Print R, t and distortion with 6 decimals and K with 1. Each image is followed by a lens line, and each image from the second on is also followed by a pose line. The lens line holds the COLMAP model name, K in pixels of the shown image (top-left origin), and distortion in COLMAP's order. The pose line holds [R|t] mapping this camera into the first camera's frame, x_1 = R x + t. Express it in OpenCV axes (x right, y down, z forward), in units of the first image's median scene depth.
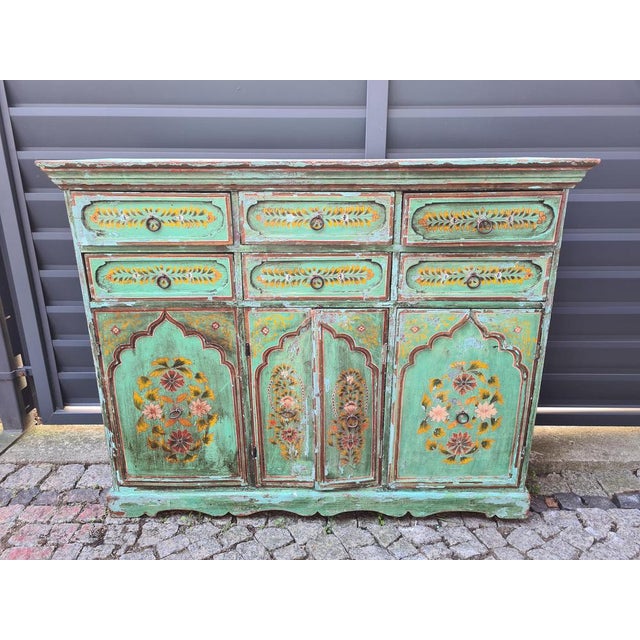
lens RADIAL K [[486.2, 0, 319.8], [0, 486.2, 317.2], [0, 0, 1]] dist [0.054996, -0.046914]
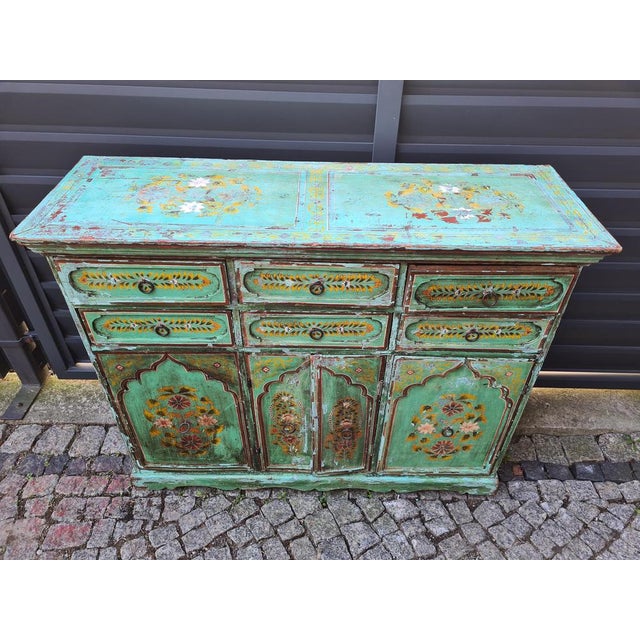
lens RADIAL K [[486.1, 0, 324.8], [0, 486.1, 318.2], [0, 0, 1]] dist [0.054025, -0.044781]
pose [[0.999803, 0.015143, 0.012839, -0.001636], [-0.018784, 0.930867, 0.364876, -0.423100], [-0.006426, -0.365045, 0.930968, 0.072884]]
